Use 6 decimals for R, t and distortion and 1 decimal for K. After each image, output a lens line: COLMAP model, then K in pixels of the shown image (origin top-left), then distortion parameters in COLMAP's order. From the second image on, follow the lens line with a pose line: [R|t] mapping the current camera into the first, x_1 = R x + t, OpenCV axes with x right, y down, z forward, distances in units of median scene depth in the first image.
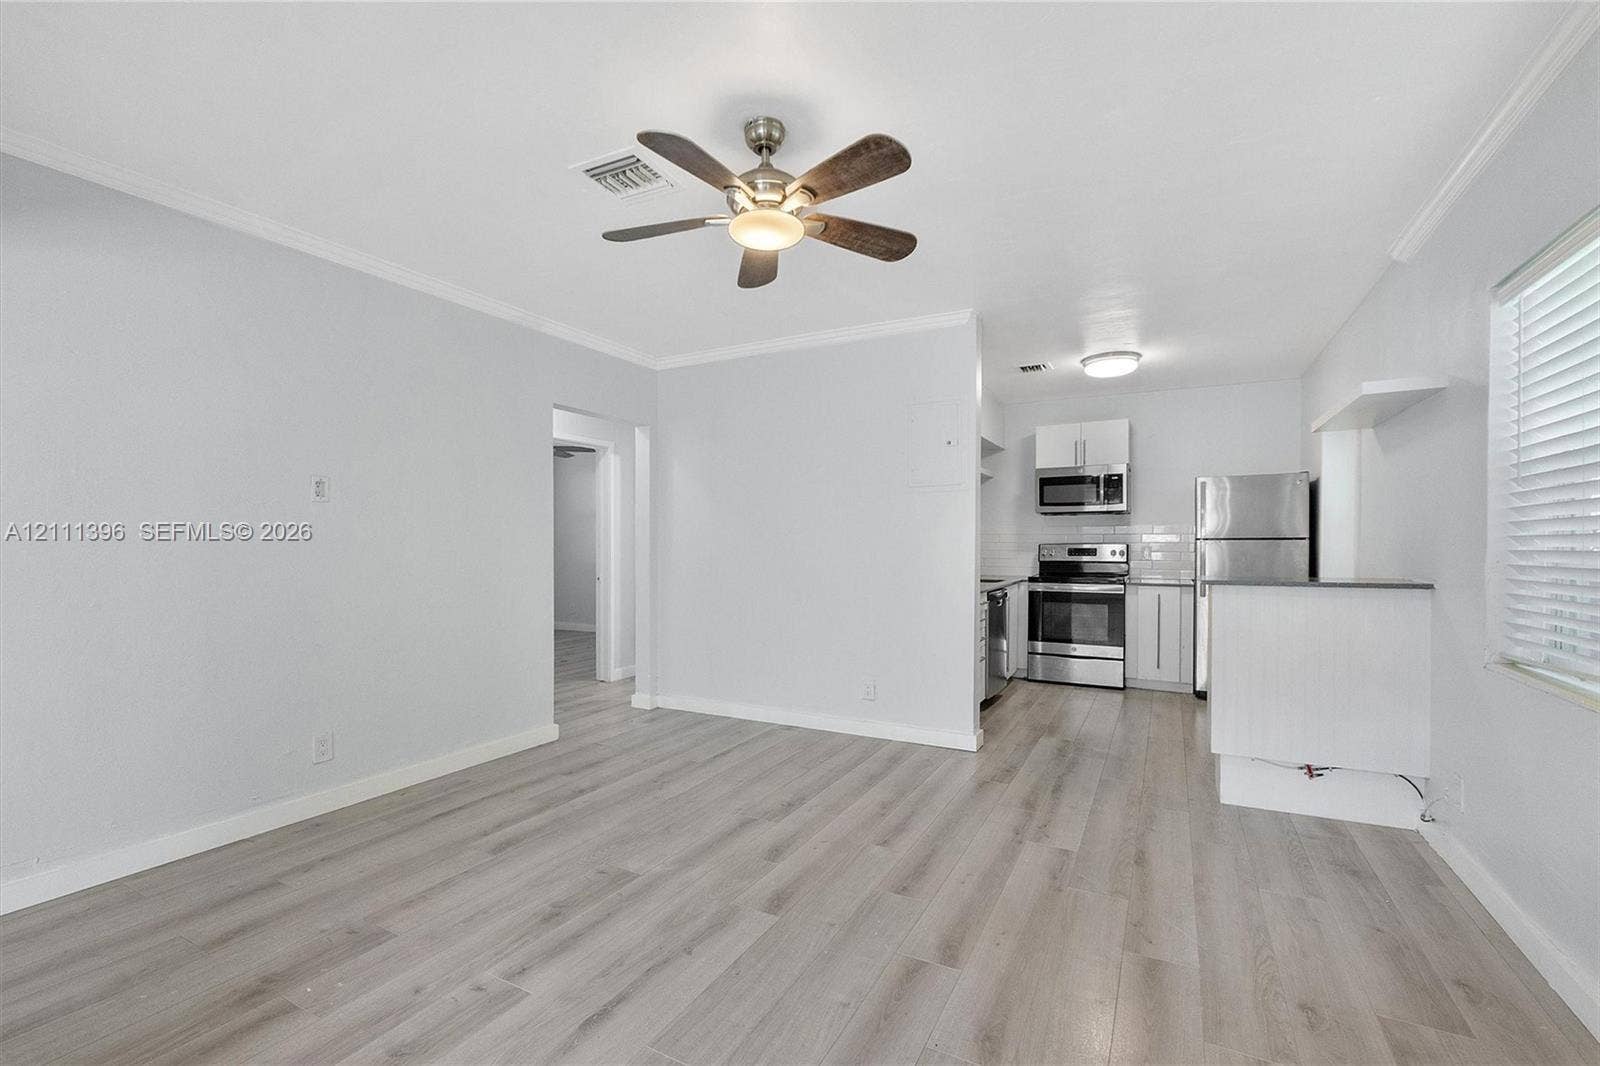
lens RADIAL K [[682.8, 0, 793.8], [0, 682.8, 546.2], [0, 0, 1]] dist [-0.011148, 0.000914]
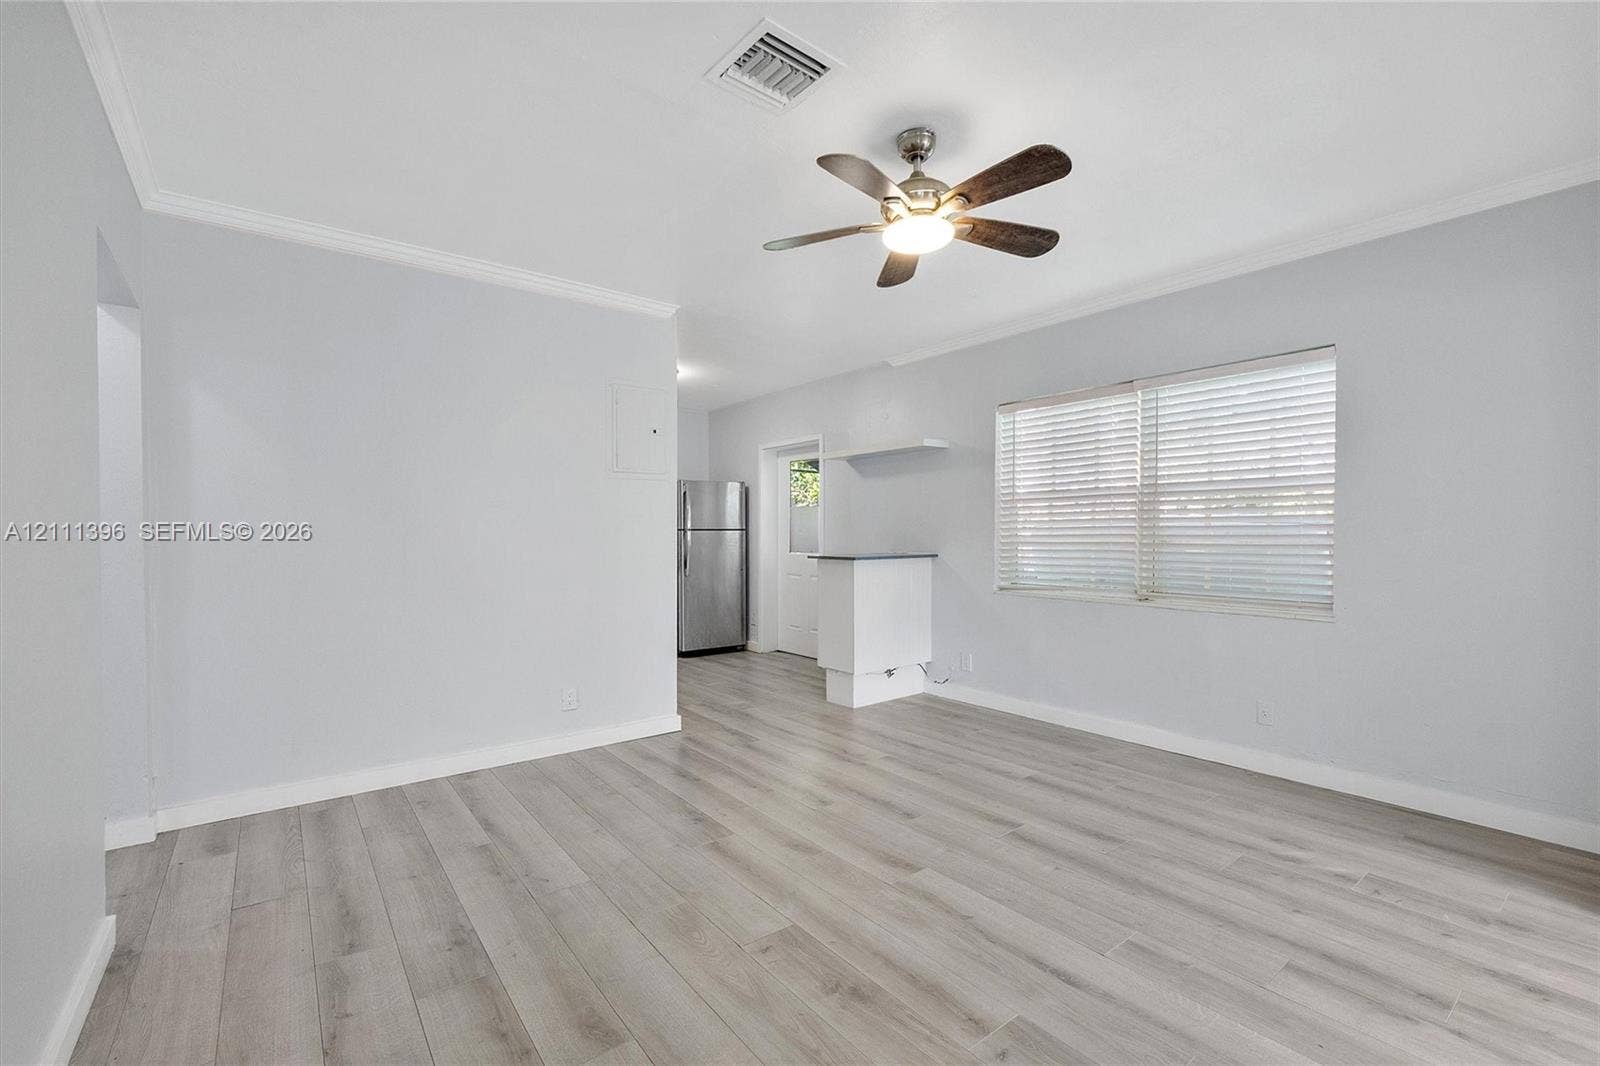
lens RADIAL K [[682.8, 0, 793.1], [0, 682.8, 544.9], [0, 0, 1]] dist [-0.011148, 0.000914]
pose [[0.414224, -0.014204, 0.910064, -0.789143], [0.006346, 0.999899, 0.012717, 0.005846], [-0.910153, 0.000508, 0.414272, 0.528723]]
